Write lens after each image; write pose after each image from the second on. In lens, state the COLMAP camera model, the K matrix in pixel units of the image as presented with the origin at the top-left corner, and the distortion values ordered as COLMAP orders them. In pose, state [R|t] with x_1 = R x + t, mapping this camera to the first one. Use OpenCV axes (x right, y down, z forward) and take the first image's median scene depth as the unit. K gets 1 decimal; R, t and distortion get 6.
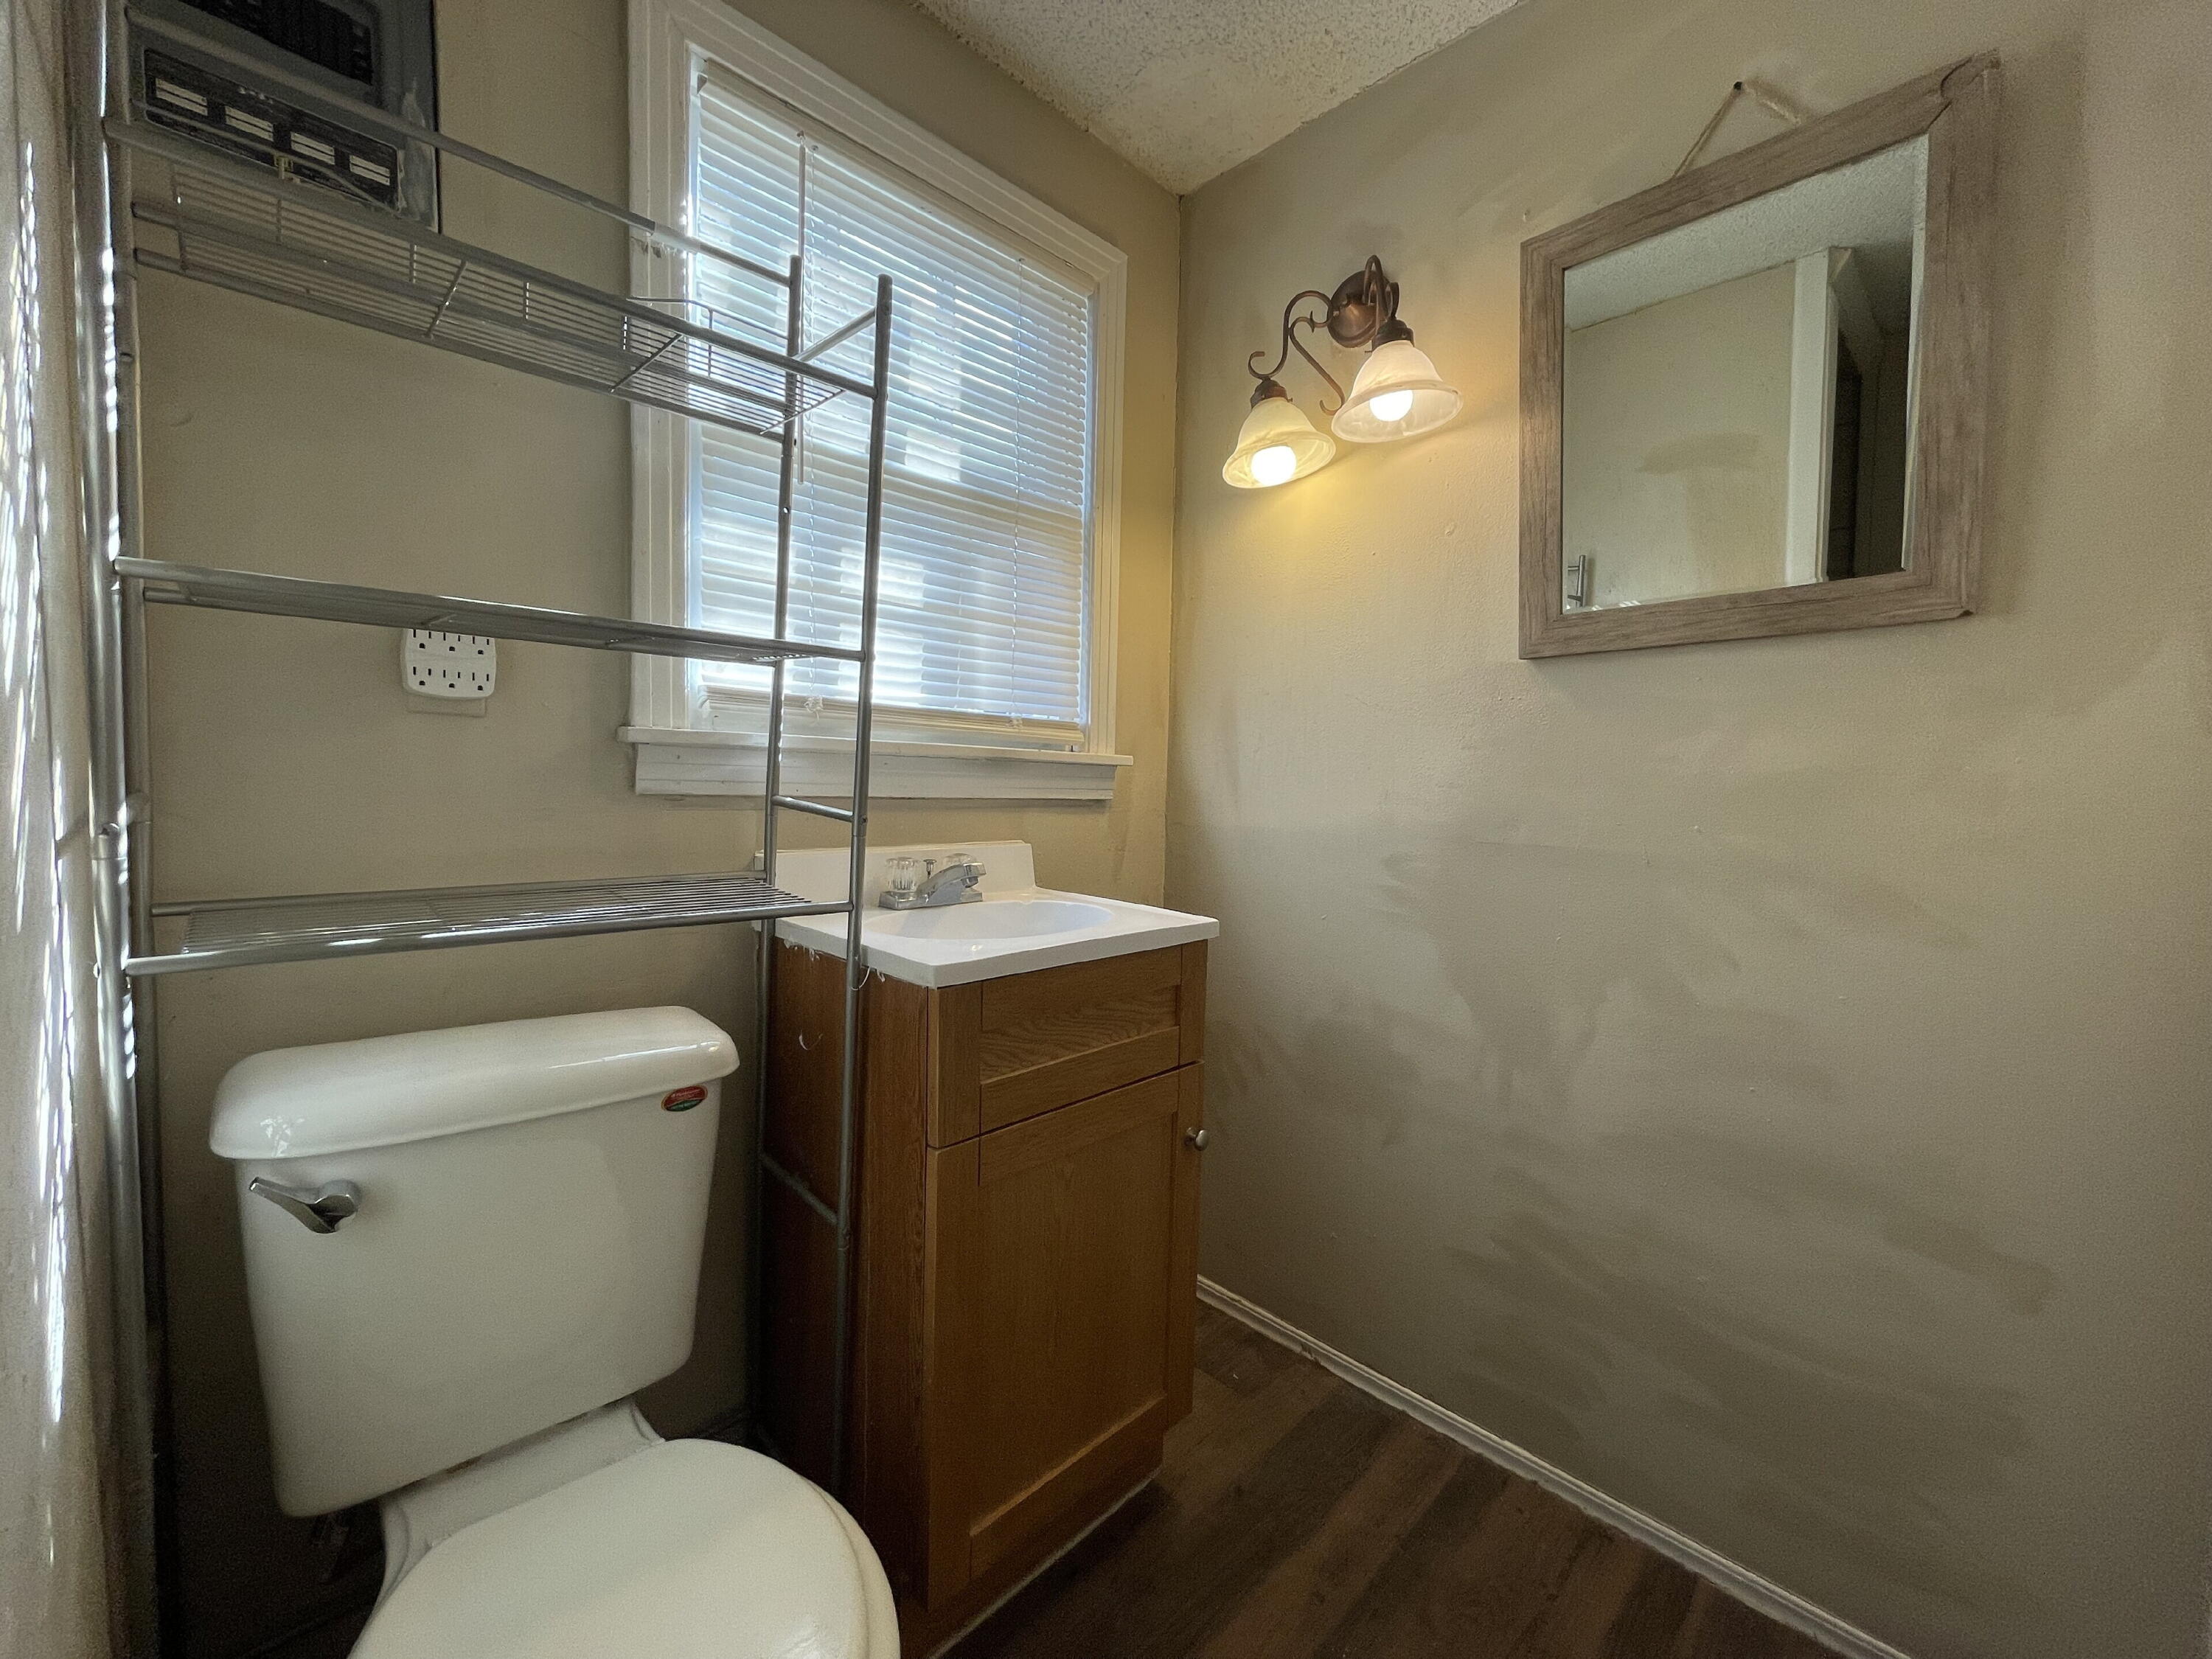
lens RADIAL K [[913.1, 0, 1098.7], [0, 913.1, 823.0], [0, 0, 1]] dist [-0.004914, 0.001187]
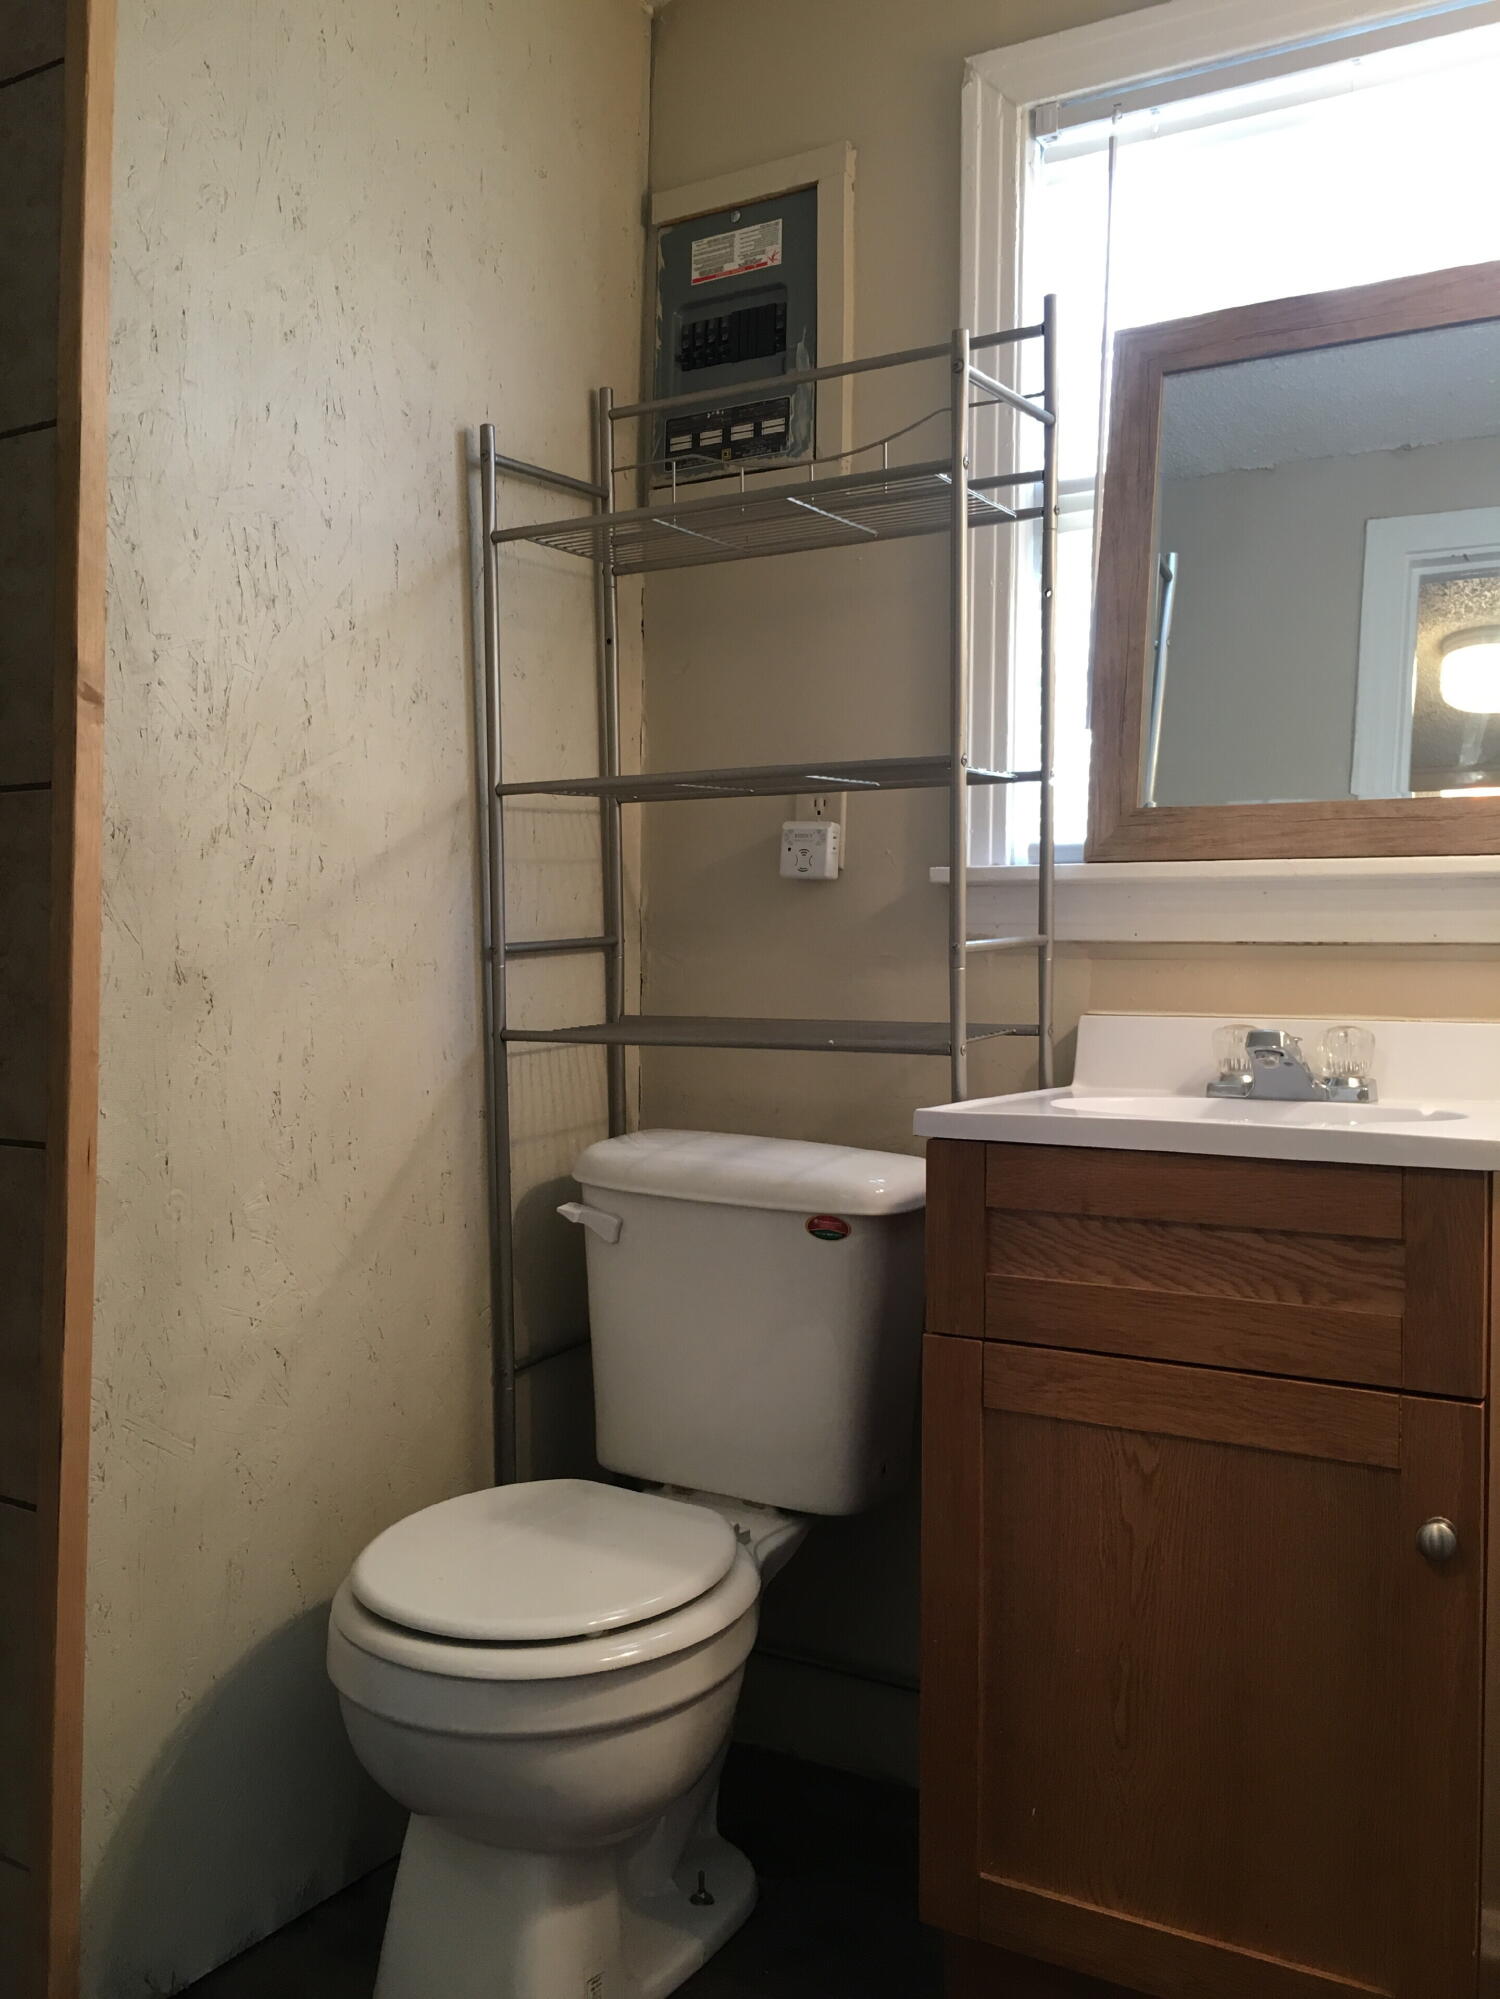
lens RADIAL K [[1749.1, 0, 741.7], [0, 1749.1, 1006.6], [0, 0, 1]] dist [0.025872, 0.026544]
pose [[0.228118, -0.009256, -0.973589, 0.957389], [-0.056766, 0.998127, -0.022790, 0.073421], [0.971977, 0.060465, 0.227166, 0.309209]]
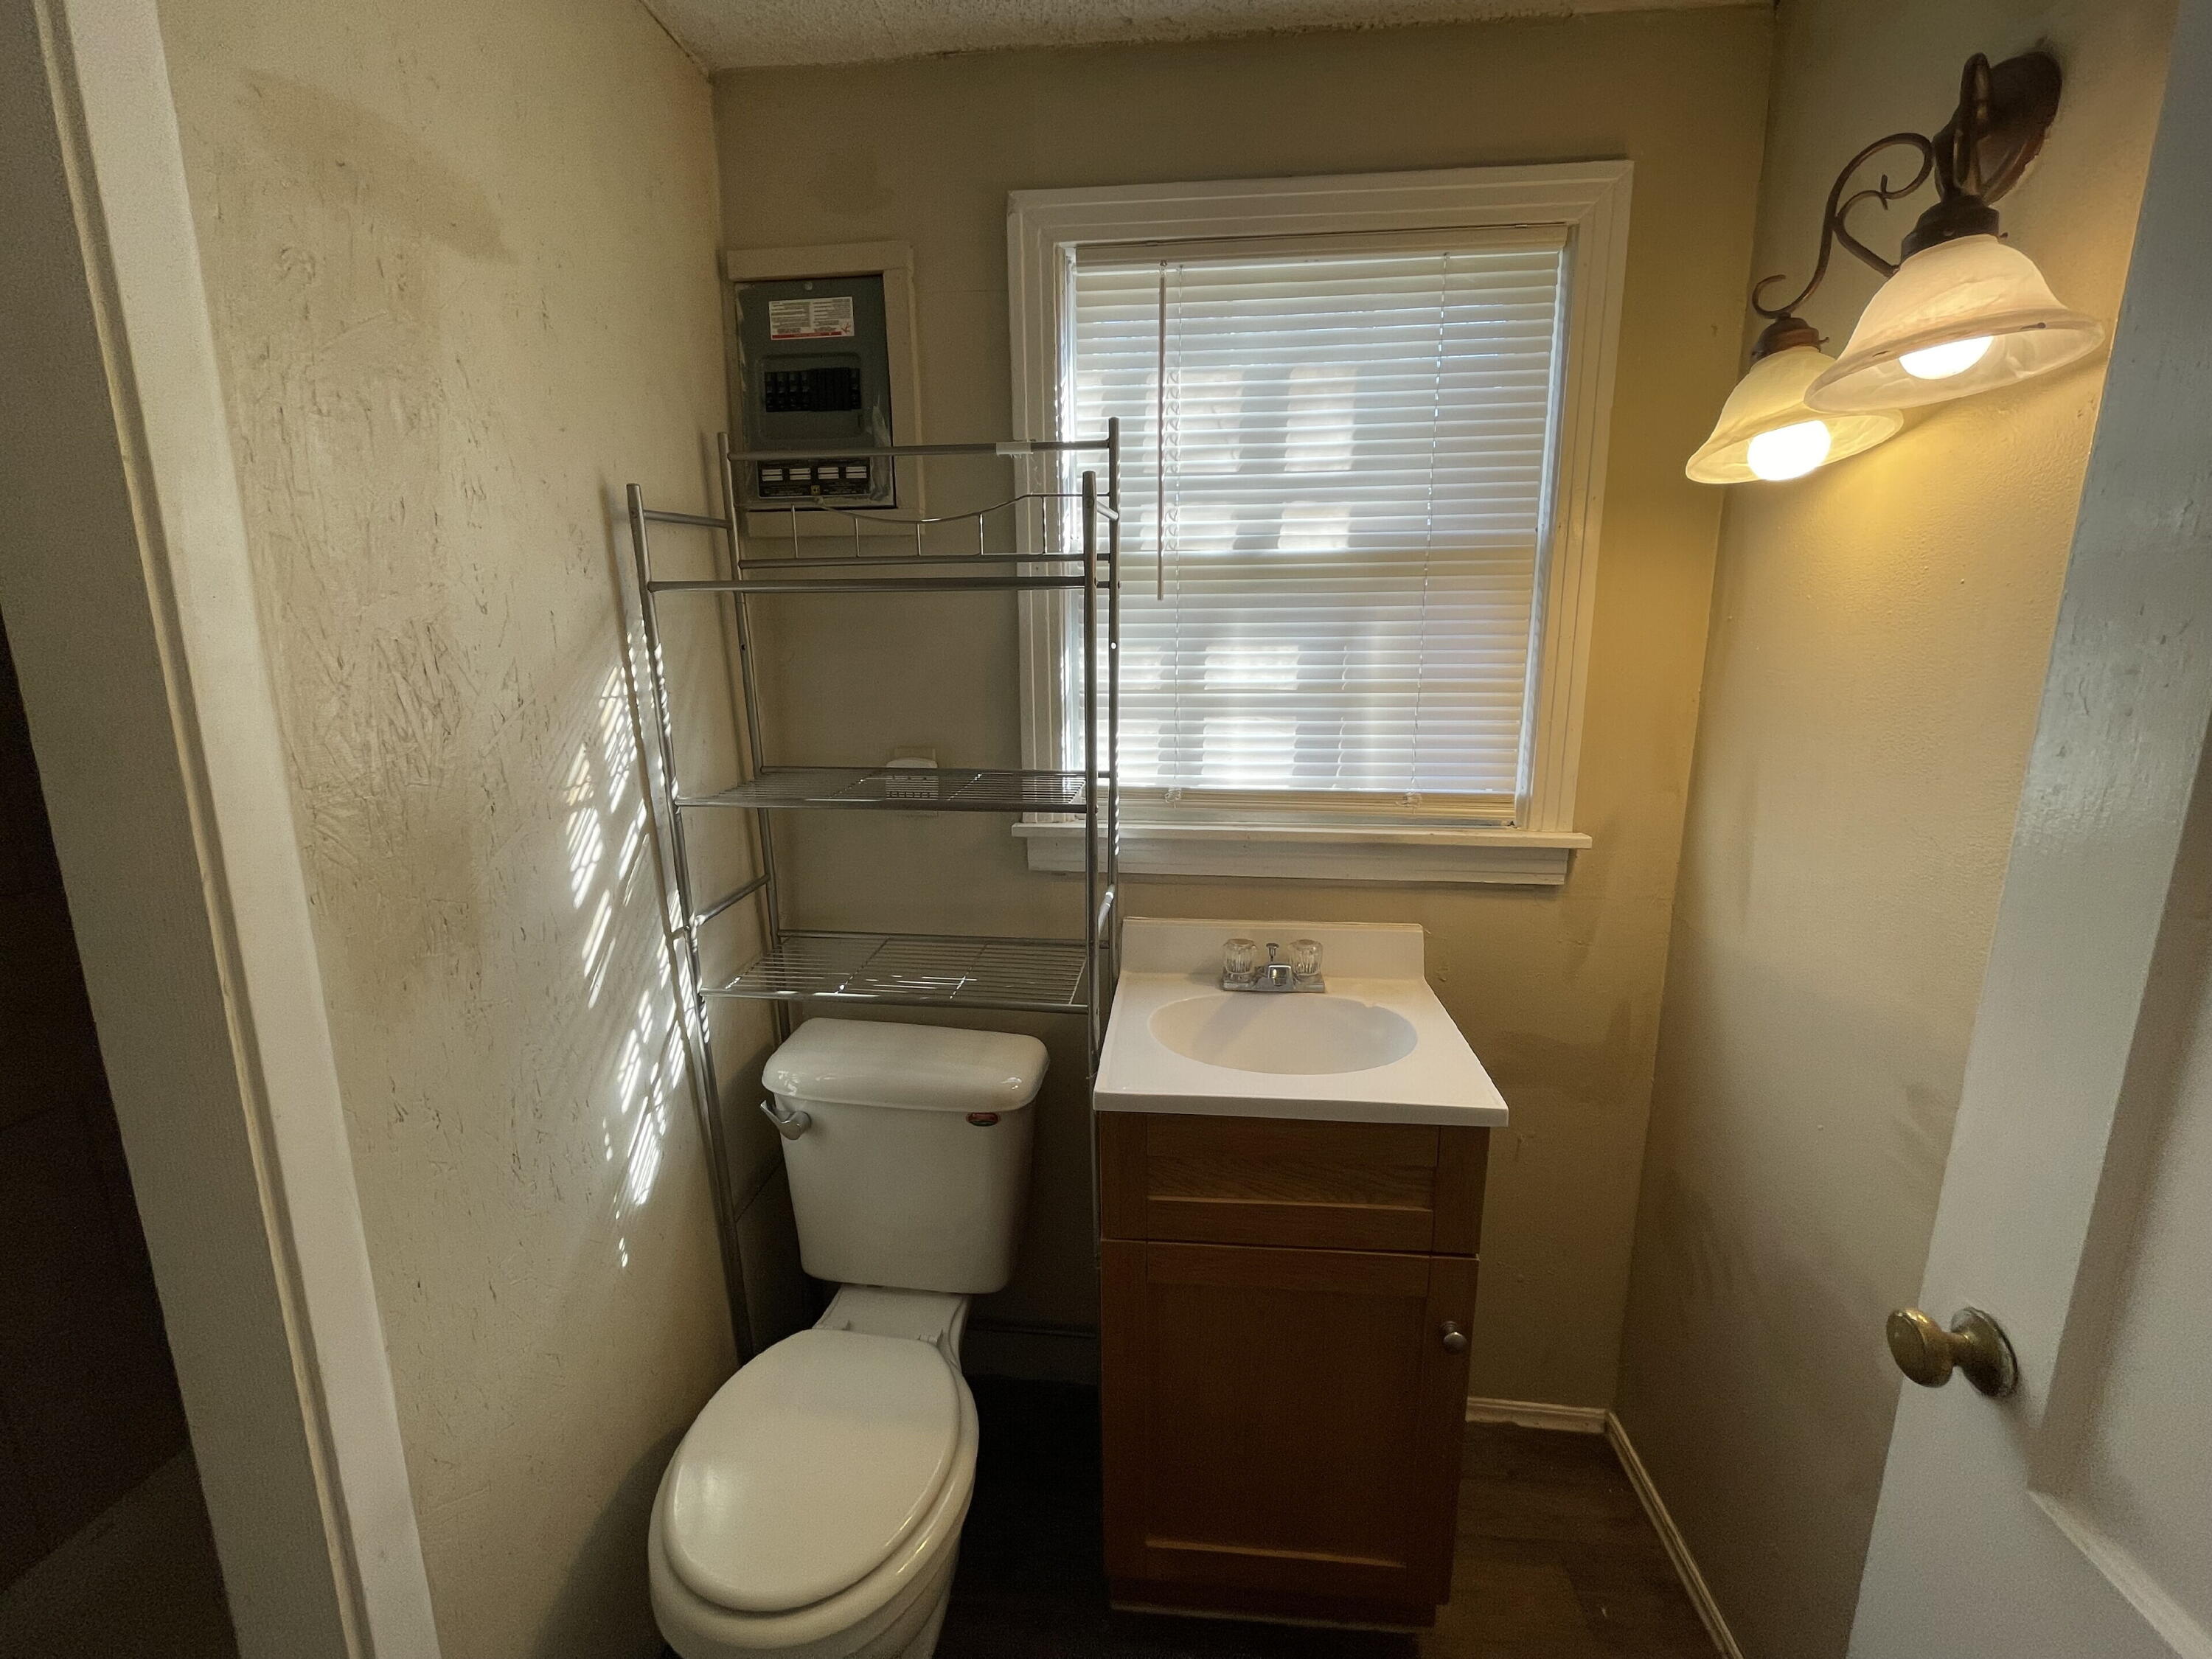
lens RADIAL K [[913.1, 0, 1101.0], [0, 913.1, 814.7], [0, 0, 1]] dist [-0.004914, 0.001187]
pose [[0.625338, 0.119019, -0.771225, 0.461273], [-0.014389, 0.989891, 0.141098, -0.241852], [0.780222, -0.077137, 0.620729, 0.212514]]
